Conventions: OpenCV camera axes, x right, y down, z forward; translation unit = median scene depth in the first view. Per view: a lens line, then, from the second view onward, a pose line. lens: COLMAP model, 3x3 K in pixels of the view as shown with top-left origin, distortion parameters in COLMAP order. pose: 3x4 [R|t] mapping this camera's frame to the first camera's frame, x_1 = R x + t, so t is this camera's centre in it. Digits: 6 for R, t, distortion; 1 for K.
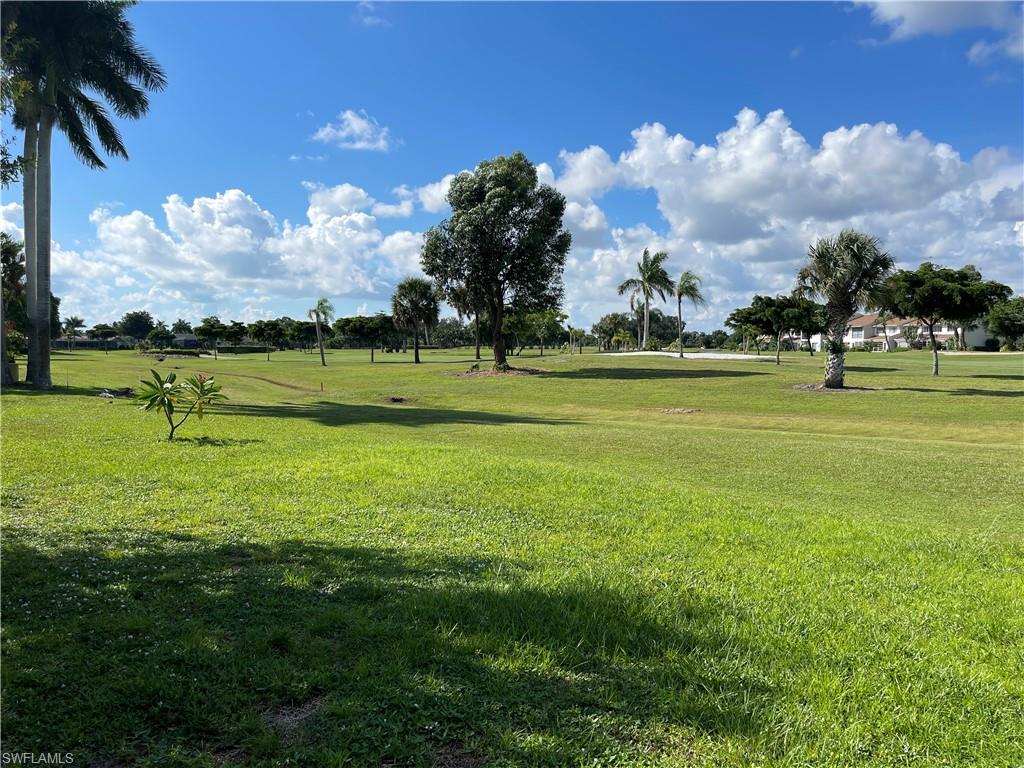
lens RADIAL K [[773.5, 0, 511.2], [0, 773.5, 383.9], [0, 0, 1]] dist [0.014484, 0.001252]
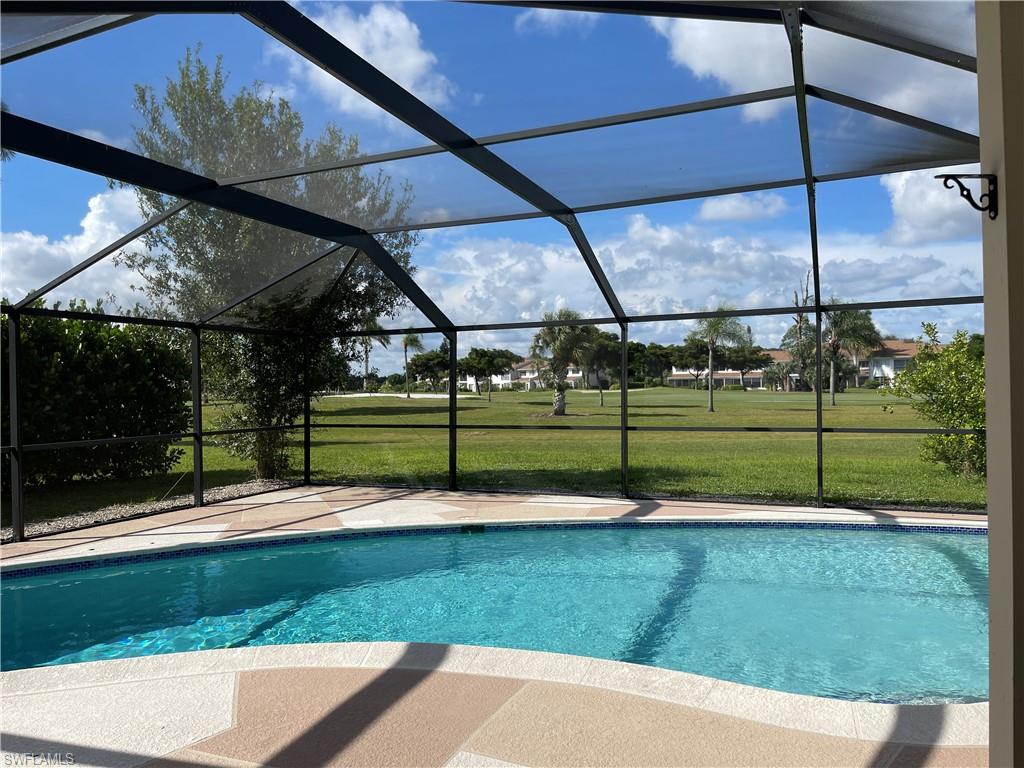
lens RADIAL K [[773.5, 0, 513.9], [0, 773.5, 384.7], [0, 0, 1]] dist [0.014484, 0.001252]
pose [[0.898003, -0.008862, 0.439900, -0.099507], [0.032518, 0.998400, -0.046270, 0.004052], [-0.438786, 0.055855, 0.896854, -0.089395]]
